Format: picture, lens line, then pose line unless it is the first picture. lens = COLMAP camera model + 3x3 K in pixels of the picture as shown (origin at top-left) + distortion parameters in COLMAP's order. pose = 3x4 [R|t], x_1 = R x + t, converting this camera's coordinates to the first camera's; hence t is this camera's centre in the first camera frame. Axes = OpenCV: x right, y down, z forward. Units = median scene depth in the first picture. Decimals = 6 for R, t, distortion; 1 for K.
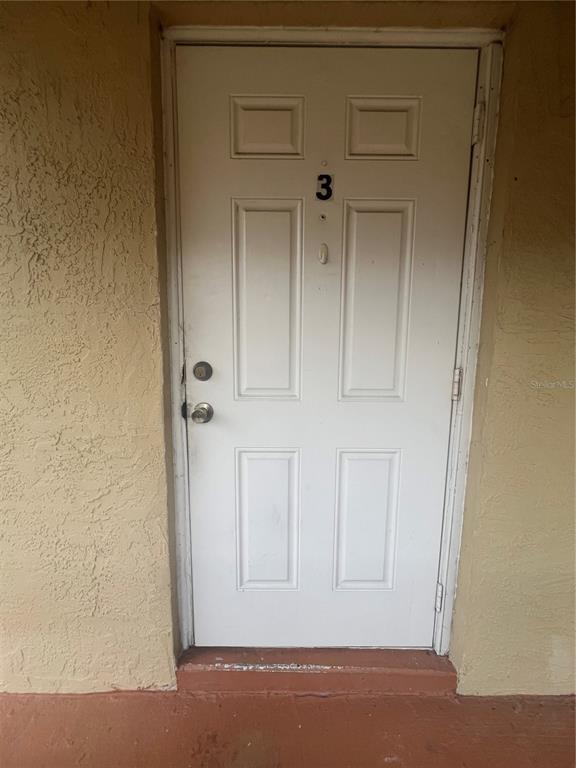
lens RADIAL K [[307.0, 0, 288.0], [0, 307.0, 384.0], [0, 0, 1]] dist [-0.003737, -0.000572]
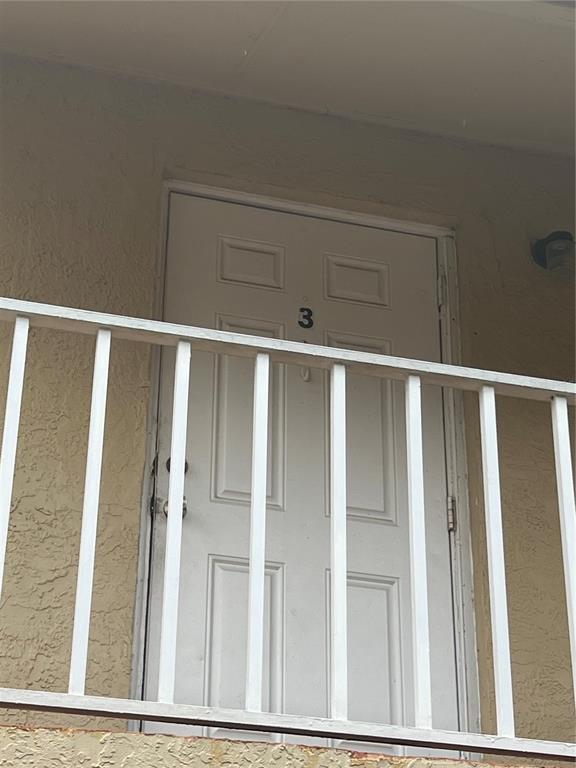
lens RADIAL K [[1640.8, 0, 288.0], [0, 1640.8, 384.0], [0, 0, 1]] dist [0.048023, -0.031402]
pose [[0.959195, 0.135546, 0.248139, -1.199440], [0.038590, 0.806631, -0.589795, 2.610613], [-0.280101, 0.575303, 0.768485, -2.891317]]
